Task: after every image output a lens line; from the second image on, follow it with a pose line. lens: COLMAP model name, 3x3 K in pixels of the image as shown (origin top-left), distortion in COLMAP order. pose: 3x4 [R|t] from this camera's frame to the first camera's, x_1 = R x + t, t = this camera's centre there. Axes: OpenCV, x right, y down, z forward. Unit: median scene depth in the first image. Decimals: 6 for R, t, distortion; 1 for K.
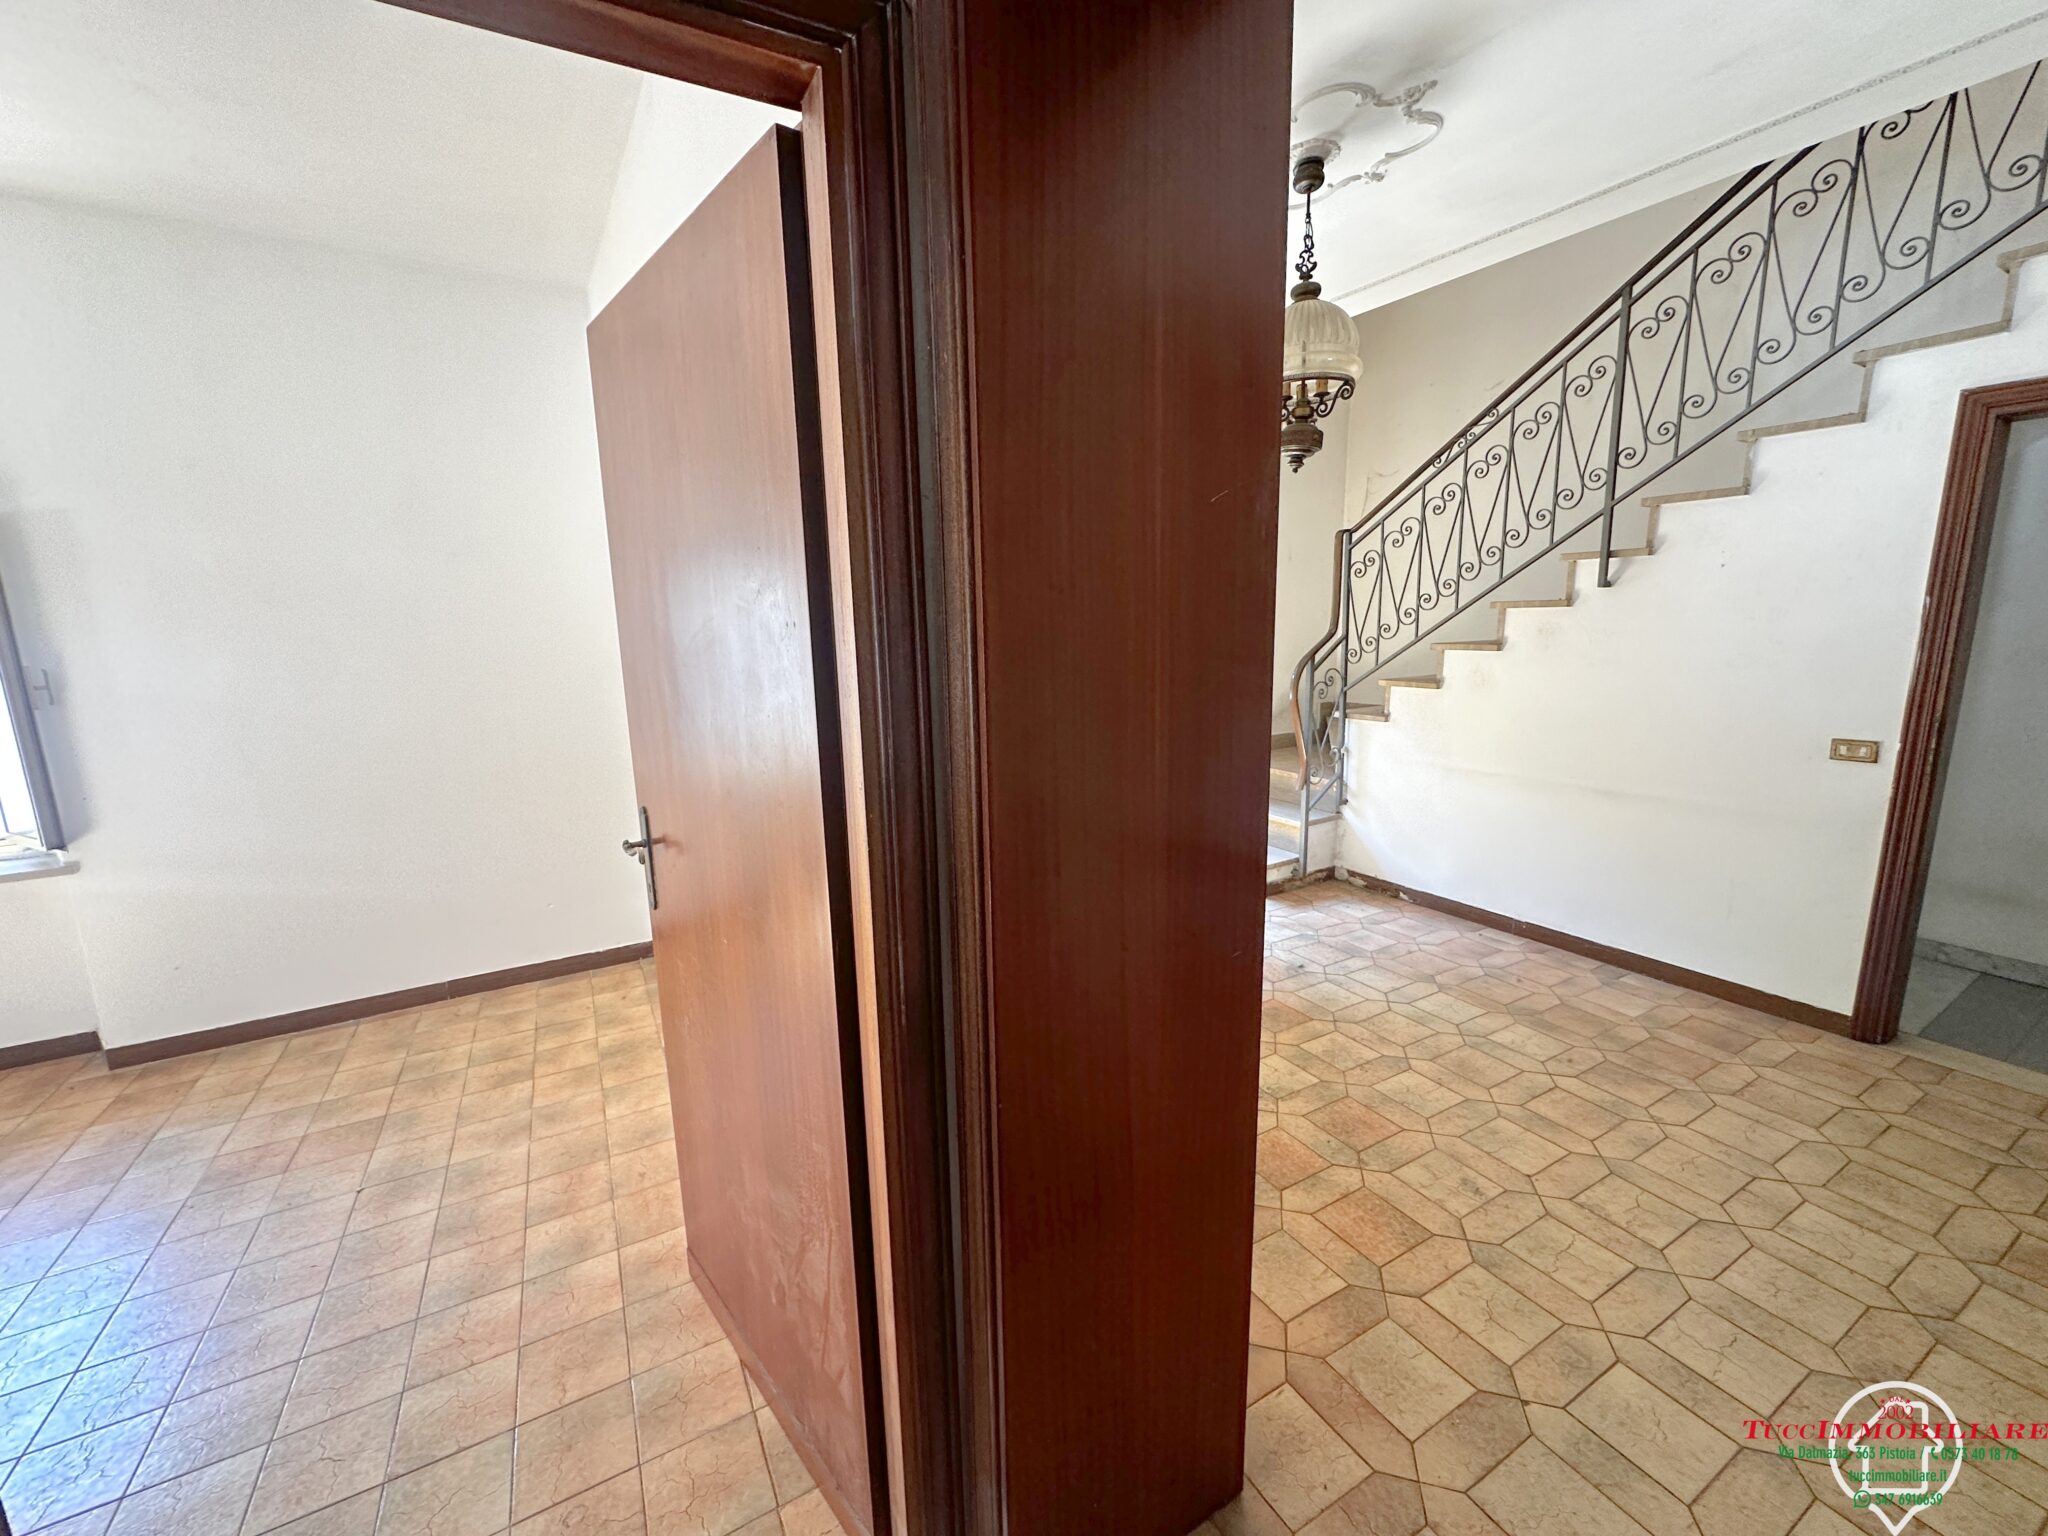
lens RADIAL K [[826.9, 0, 1024.0], [0, 826.9, 768.0], [0, 0, 1]] dist [-0.000090, 0.000512]
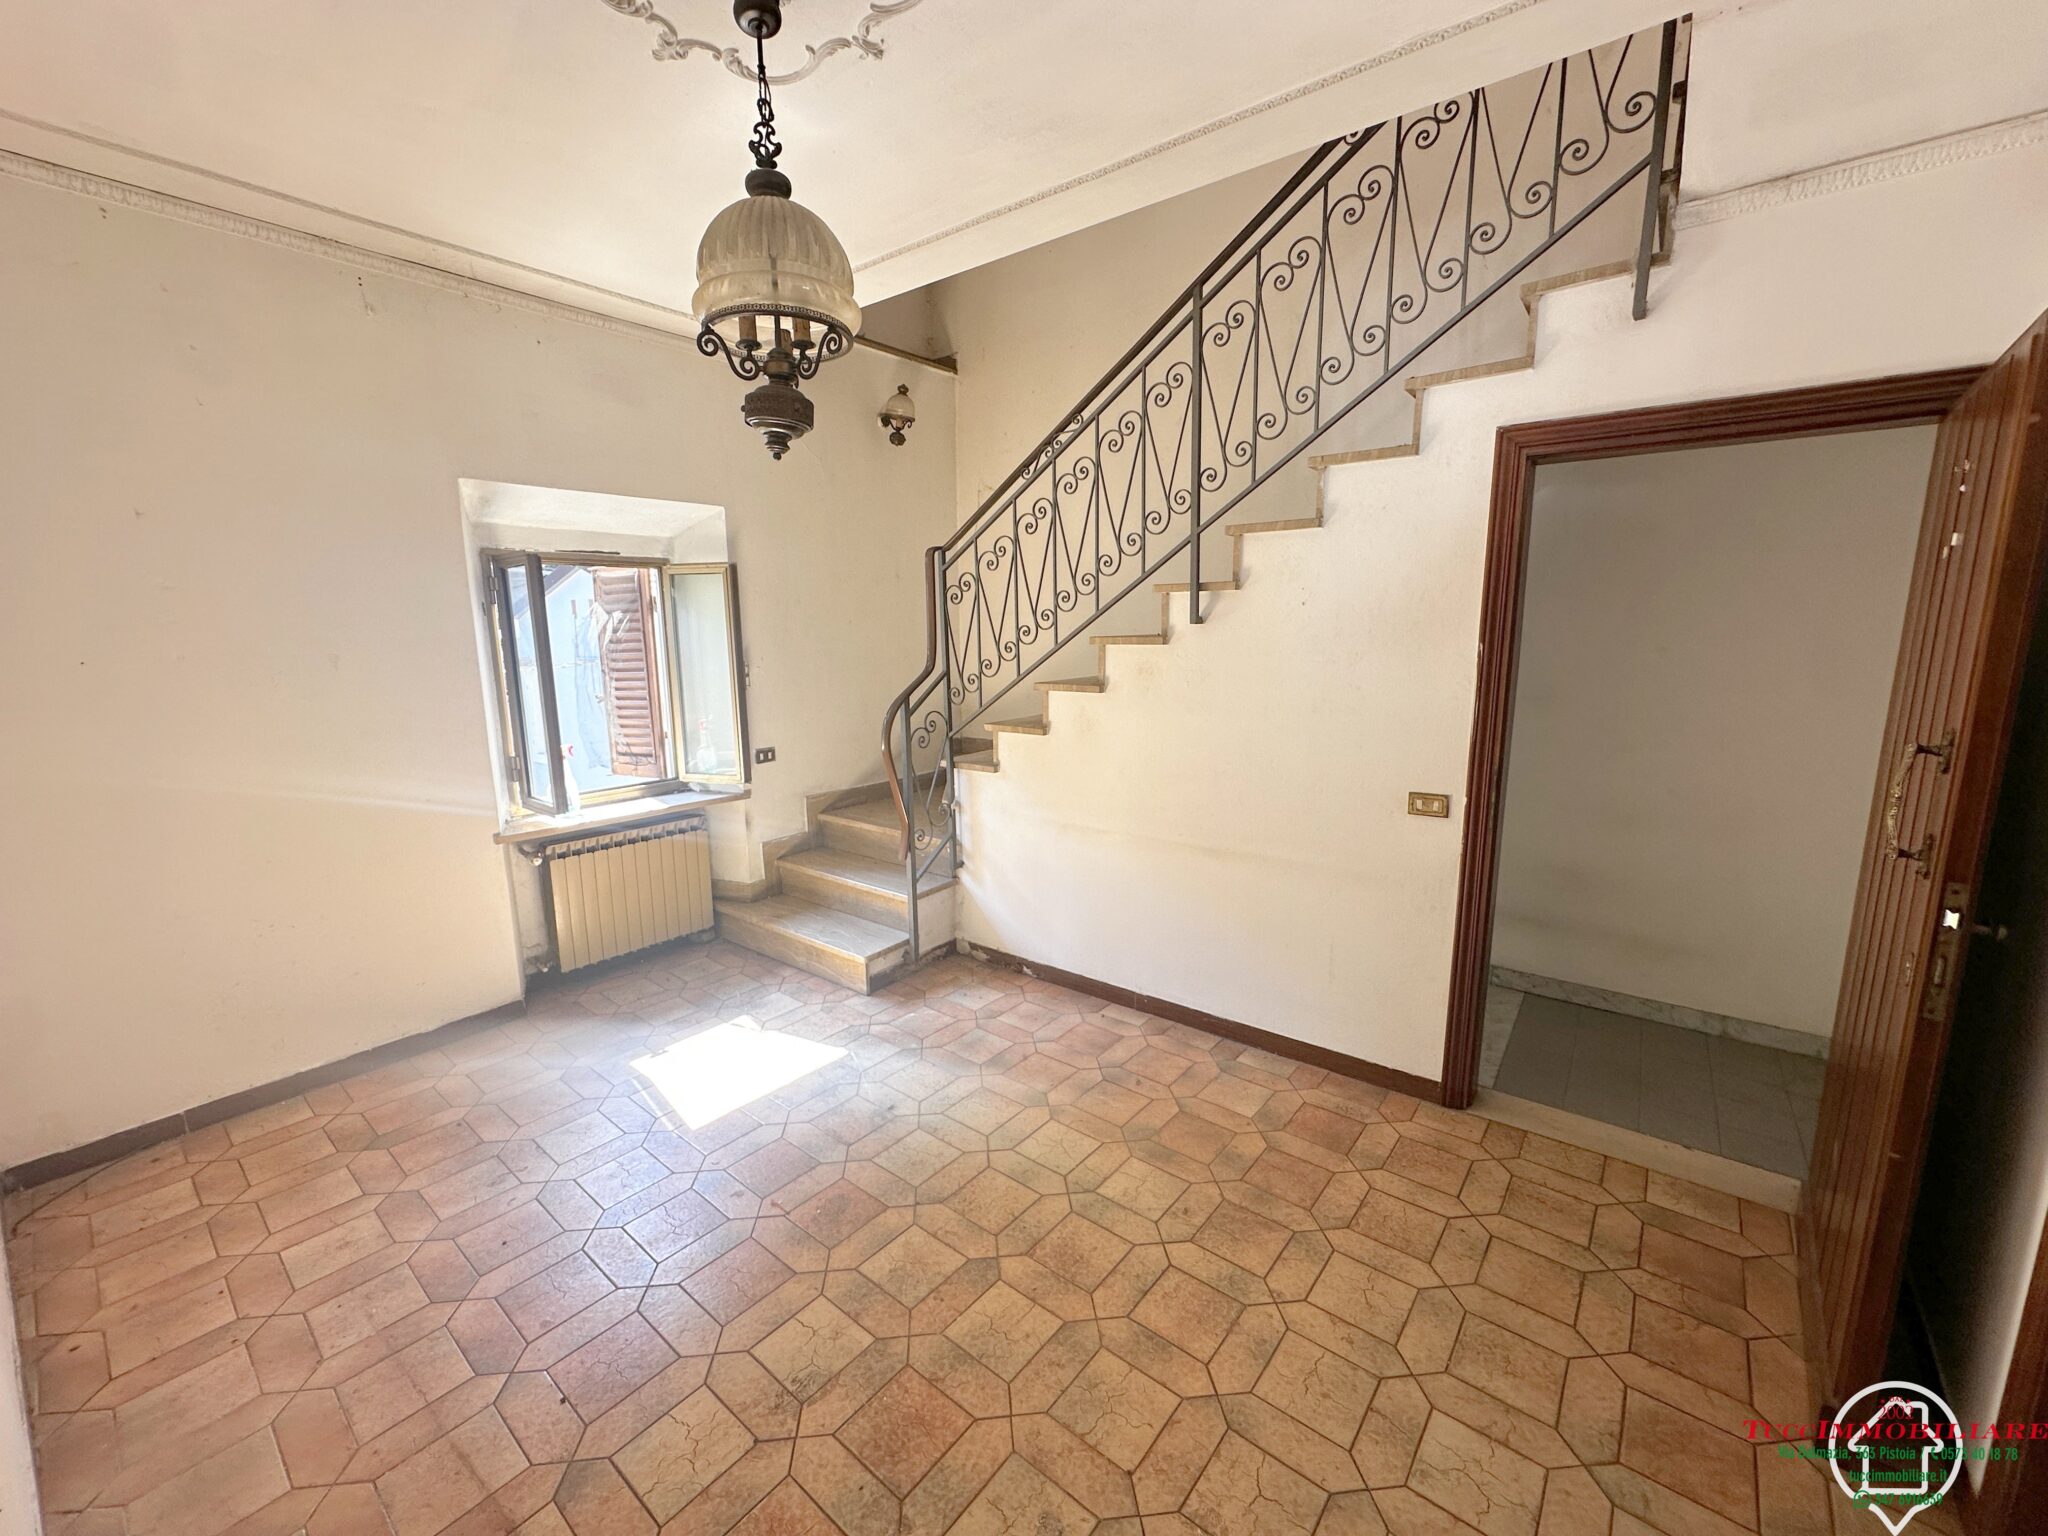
lens RADIAL K [[826.9, 0, 1024.0], [0, 826.9, 768.0], [0, 0, 1]] dist [-0.000090, 0.000512]
pose [[0.932743, -0.053651, 0.356527, 0.209448], [0.057628, 0.998338, -0.000532, -0.076225], [-0.355906, 0.021042, 0.934285, 0.246004]]
